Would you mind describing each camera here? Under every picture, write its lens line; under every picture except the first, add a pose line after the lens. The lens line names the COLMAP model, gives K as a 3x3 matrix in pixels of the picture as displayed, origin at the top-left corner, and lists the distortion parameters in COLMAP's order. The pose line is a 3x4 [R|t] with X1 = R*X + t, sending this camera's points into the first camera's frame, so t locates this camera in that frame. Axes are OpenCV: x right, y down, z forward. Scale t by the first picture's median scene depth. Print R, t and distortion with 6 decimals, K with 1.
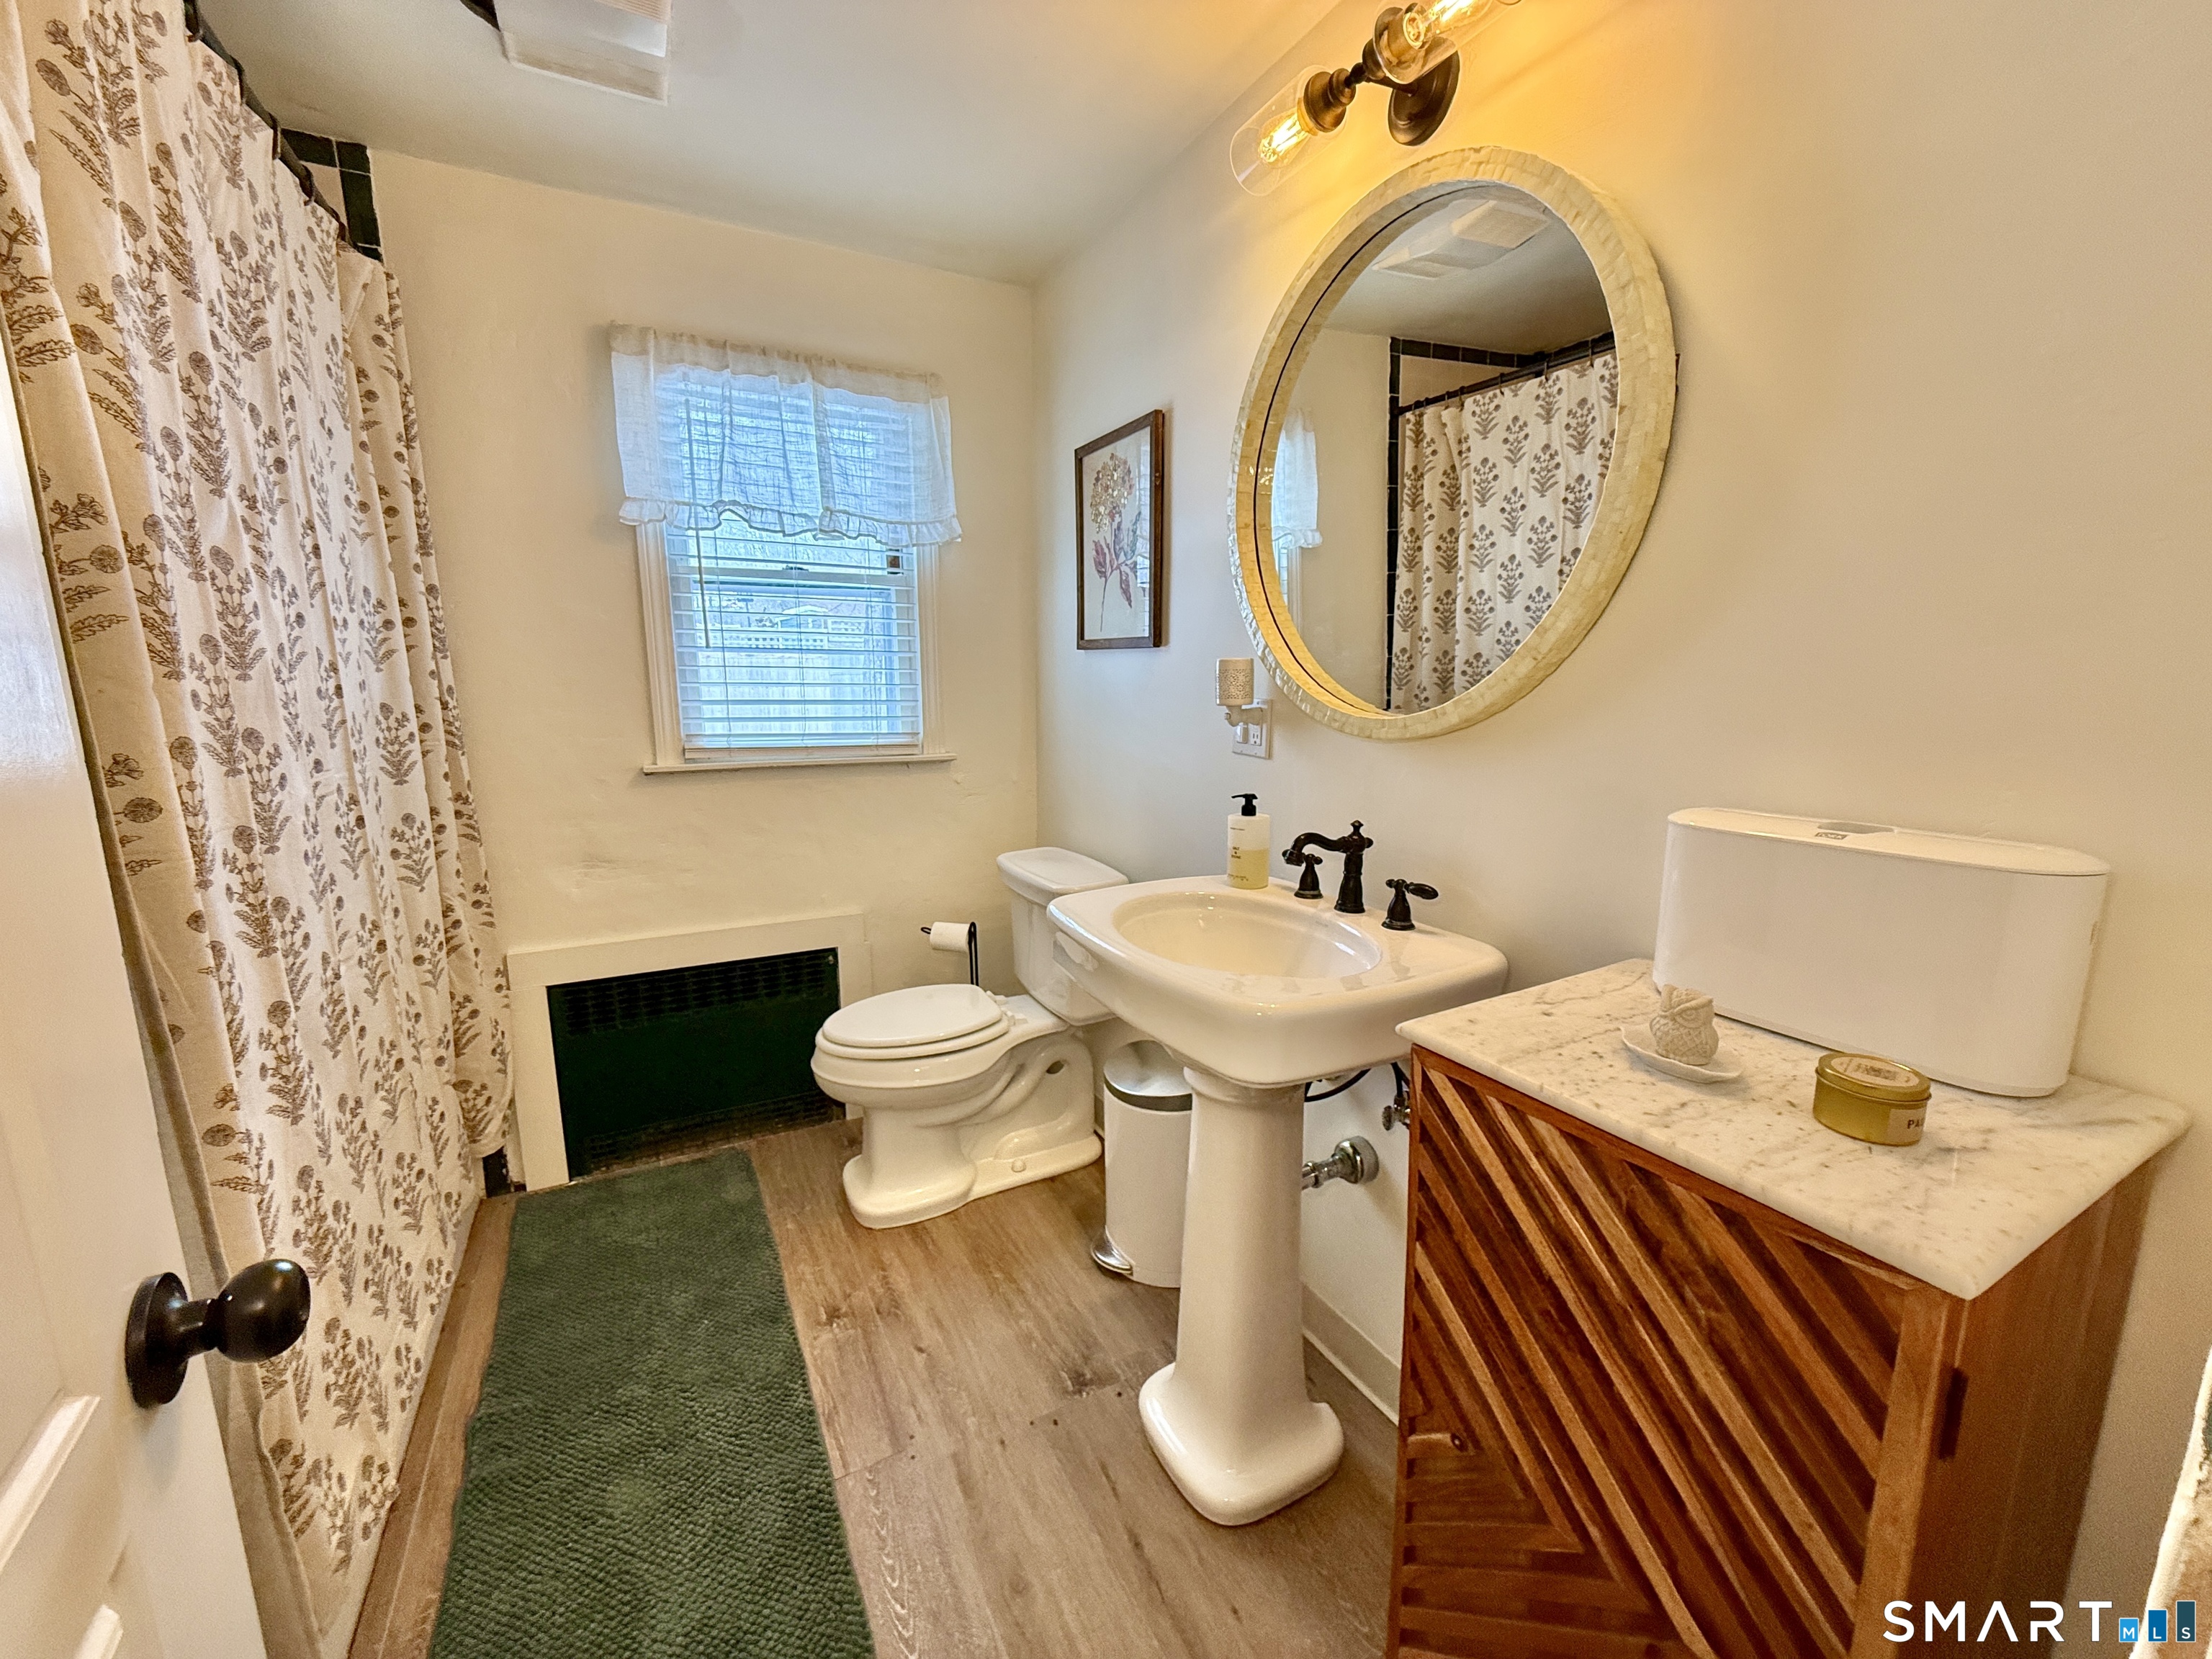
lens RADIAL K [[875.3, 0, 1108.2], [0, 875.3, 832.3], [0, 0, 1]] dist [-0.002672, 0.000457]
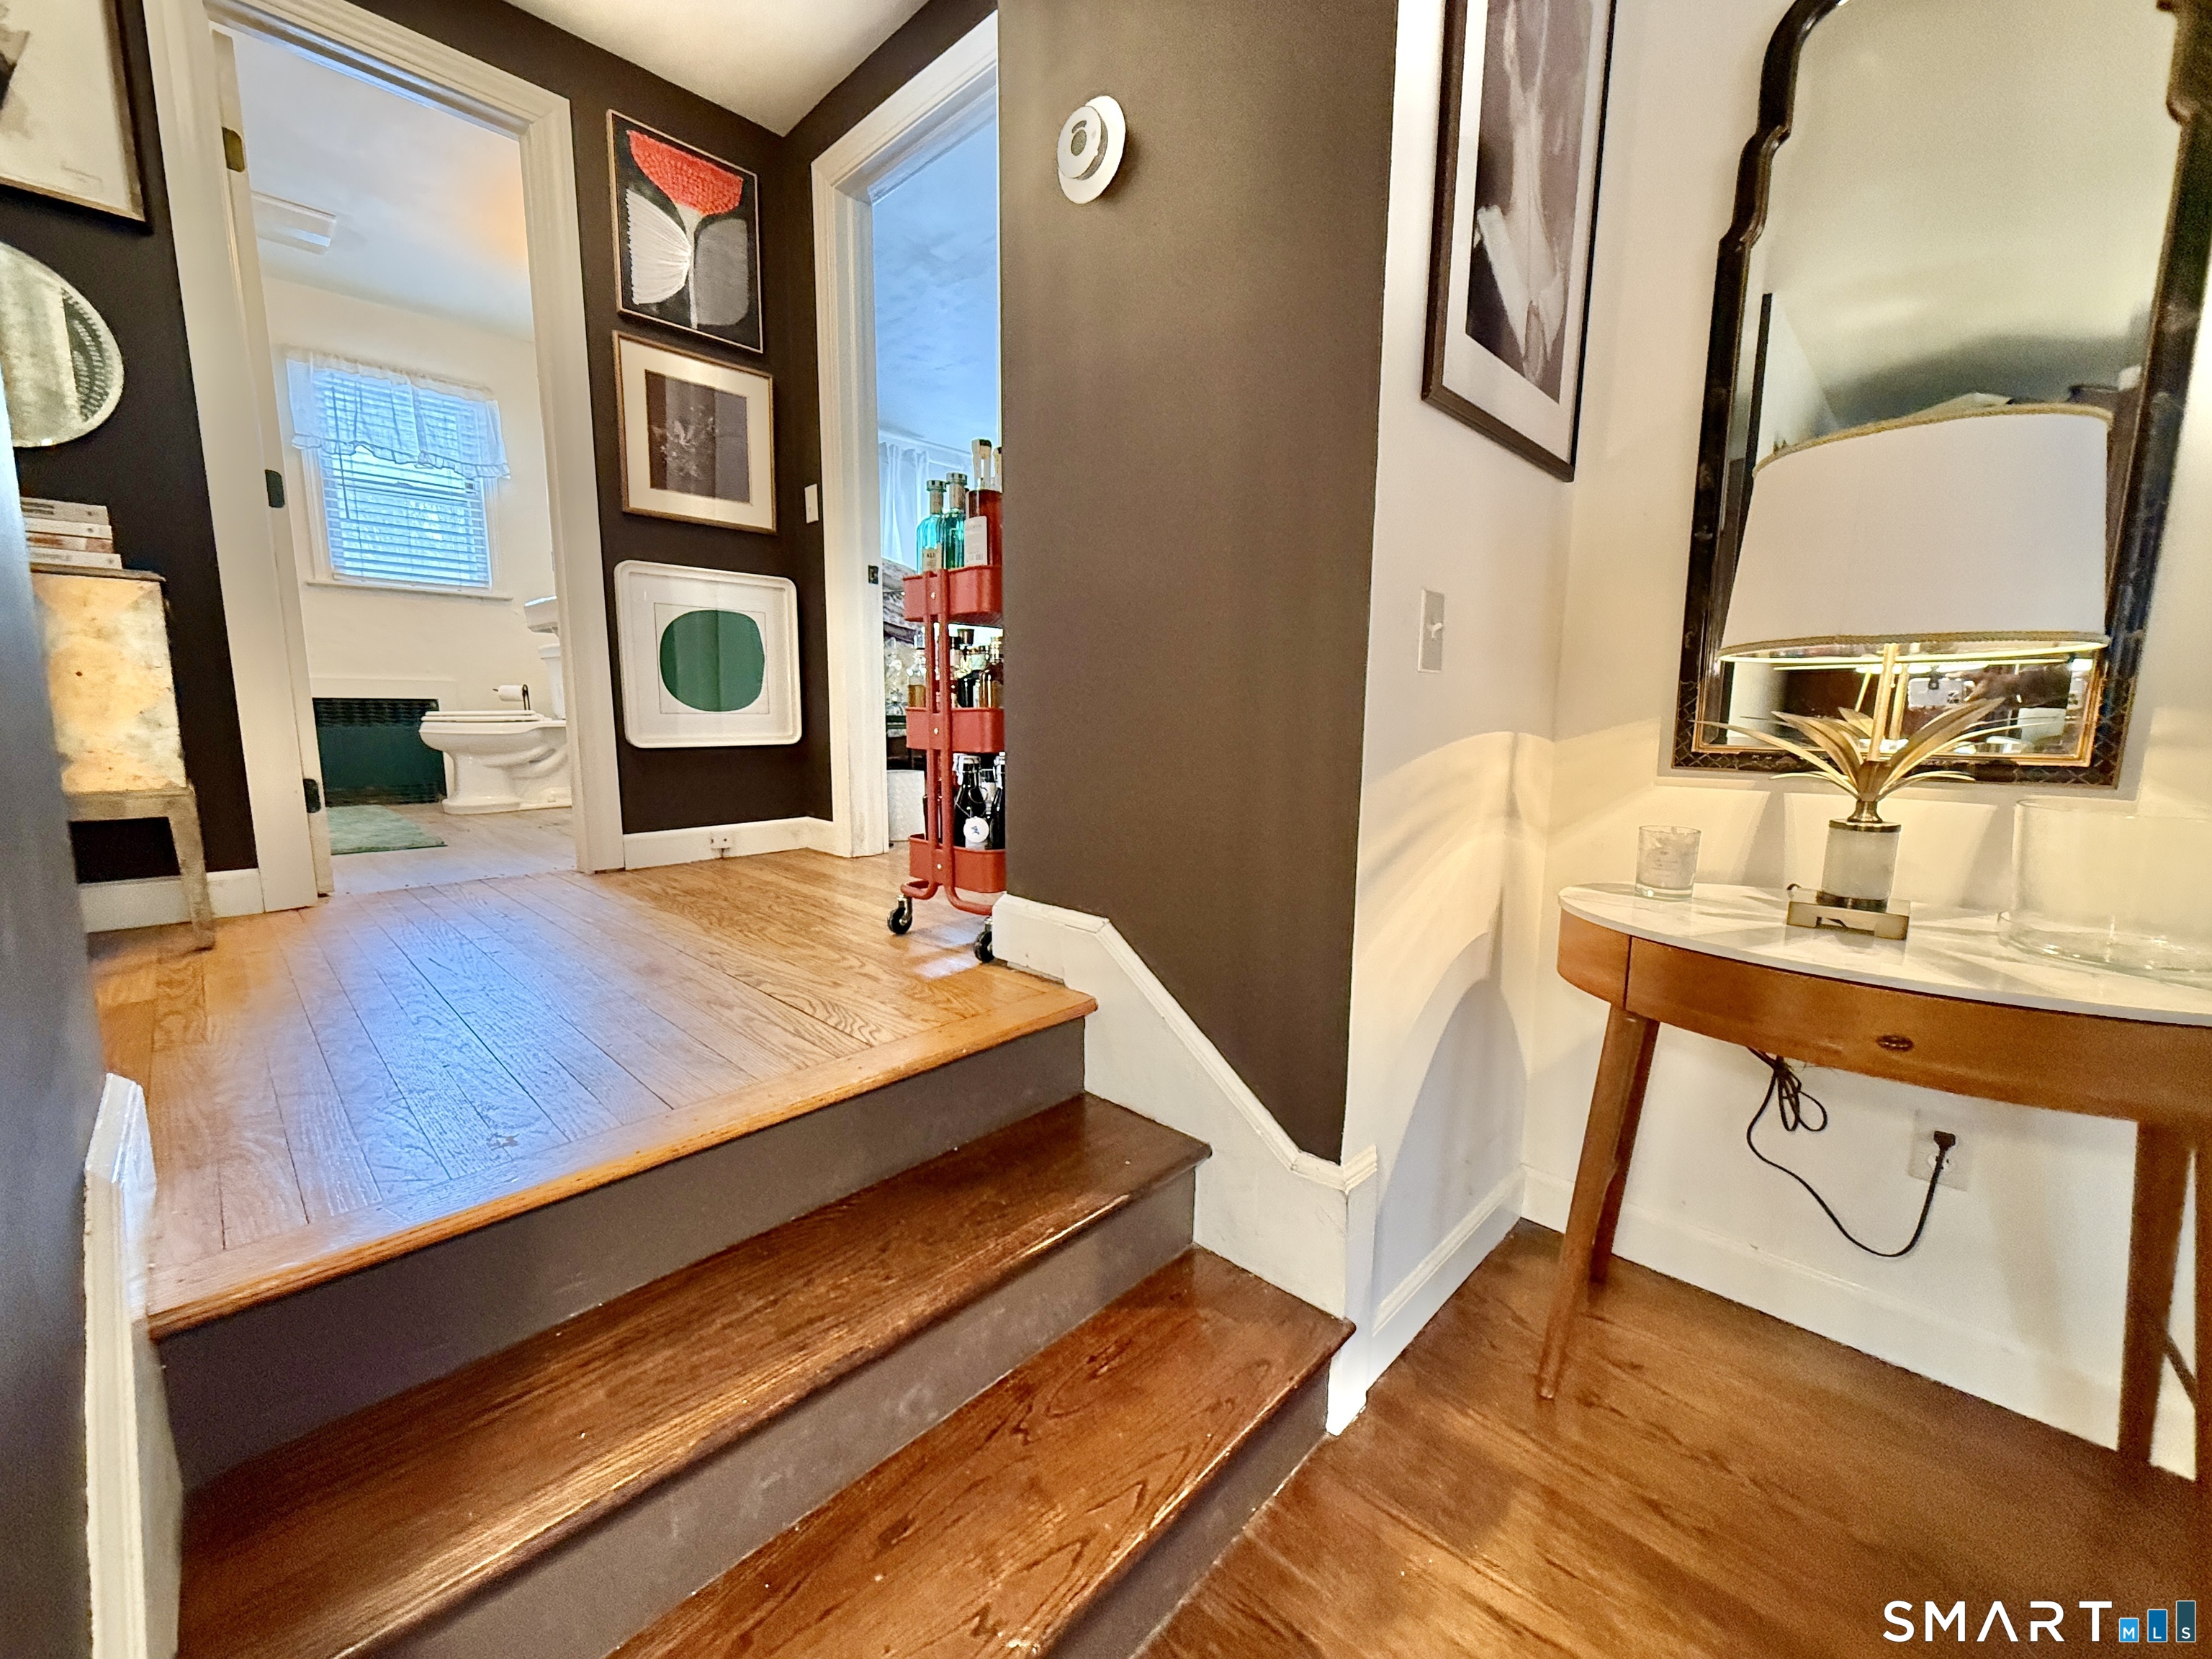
lens RADIAL K [[875.3, 0, 1108.2], [0, 875.3, 832.3], [0, 0, 1]] dist [-0.002672, 0.000457]
pose [[0.946428, -0.037074, 0.320780, 0.483615], [0.048055, 0.998496, -0.026380, 0.621852], [-0.319320, 0.040382, 0.946786, -1.335828]]
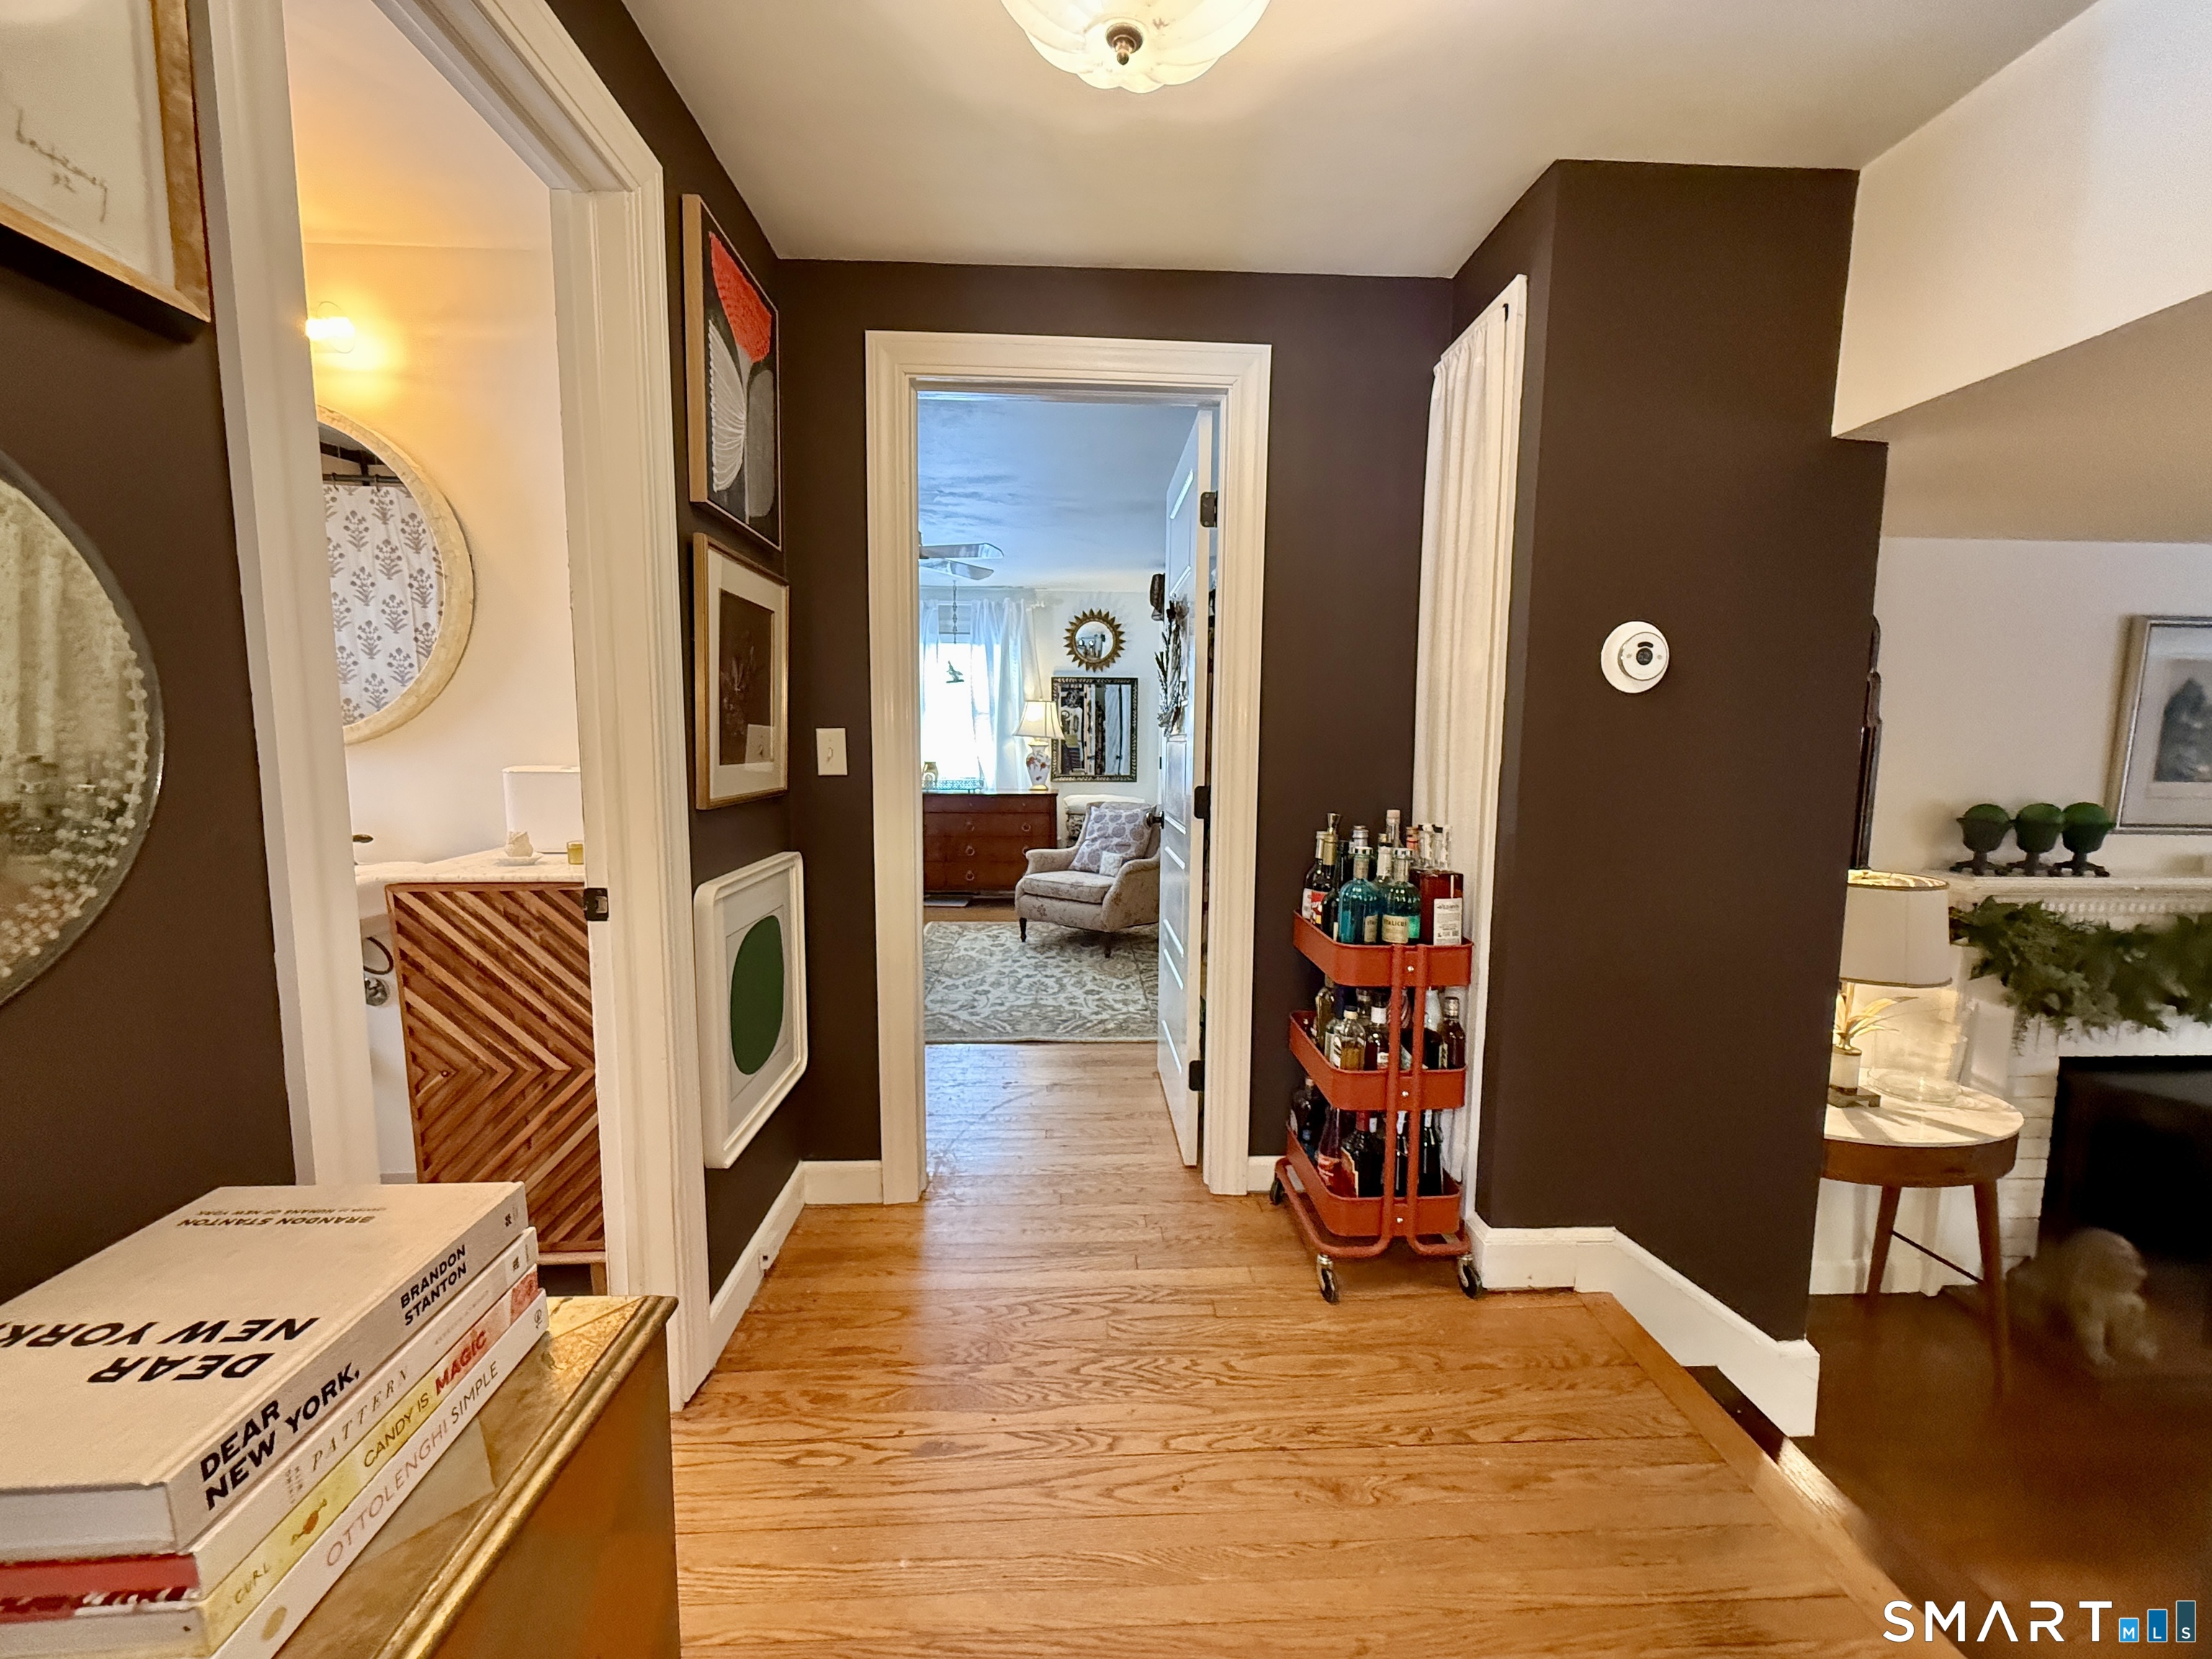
lens RADIAL K [[875.3, 0, 1108.2], [0, 875.3, 832.3], [0, 0, 1]] dist [-0.002672, 0.000457]
pose [[0.423930, -0.092614, 0.900948, -0.325110], [0.153280, 0.987745, 0.029412, 0.141230], [-0.892630, 0.125629, 0.432930, -0.594692]]
